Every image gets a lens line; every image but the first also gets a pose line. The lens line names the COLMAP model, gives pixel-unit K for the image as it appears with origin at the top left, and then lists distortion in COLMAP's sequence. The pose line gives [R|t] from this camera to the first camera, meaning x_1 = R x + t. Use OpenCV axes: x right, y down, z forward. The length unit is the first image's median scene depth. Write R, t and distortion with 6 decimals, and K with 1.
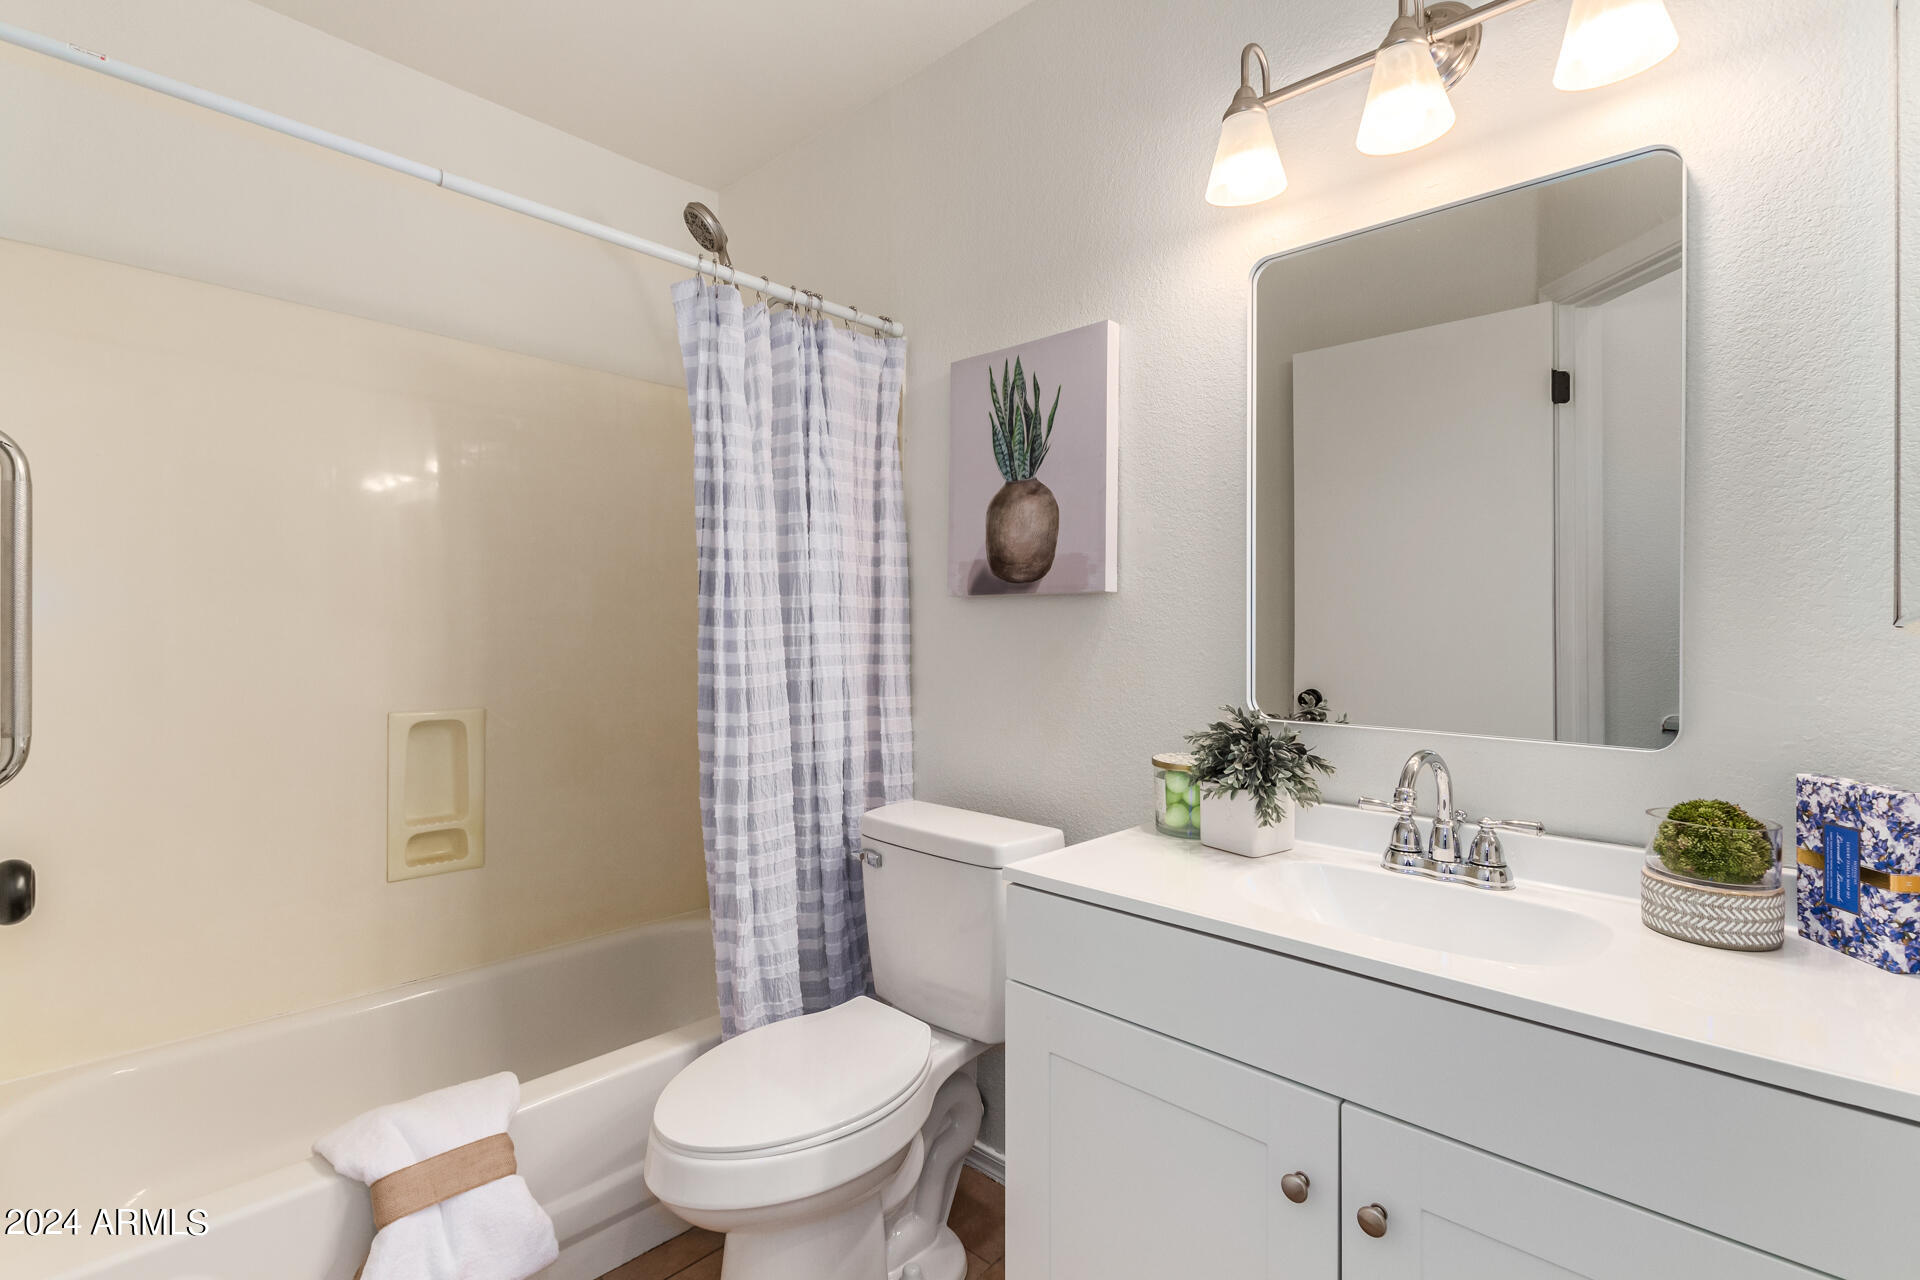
lens RADIAL K [[888.6, 0, 974.6], [0, 888.6, 638.8], [0, 0, 1]] dist [0.029315, -0.001810]
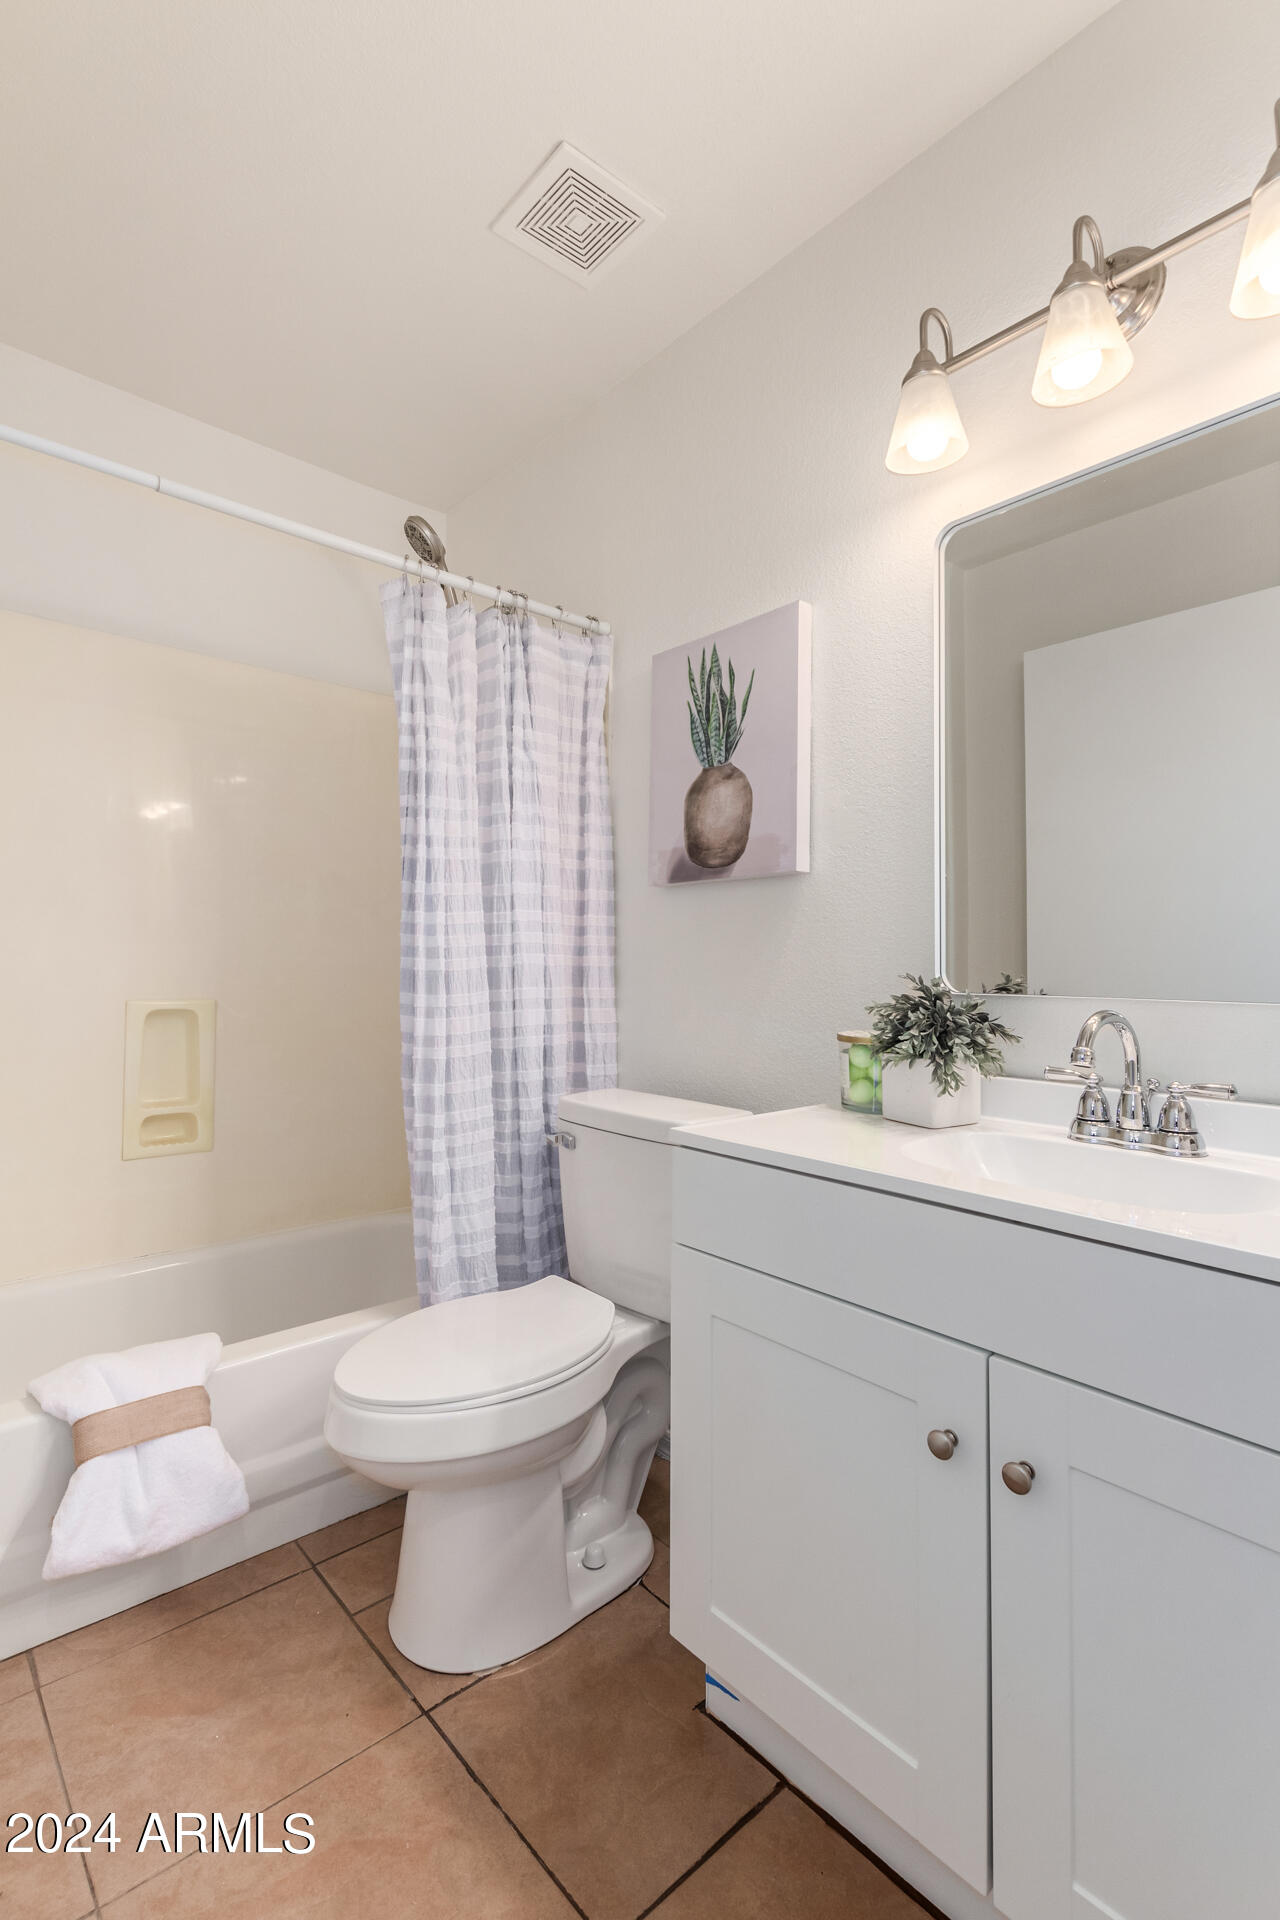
lens RADIAL K [[888.6, 0, 657.9], [0, 888.6, 954.9], [0, 0, 1]] dist [0.029315, -0.001810]
pose [[0.995545, -0.001755, -0.094273, 0.085480], [-0.001032, 0.999564, -0.029503, 0.068486], [0.094284, 0.029469, 0.995109, 0.003013]]
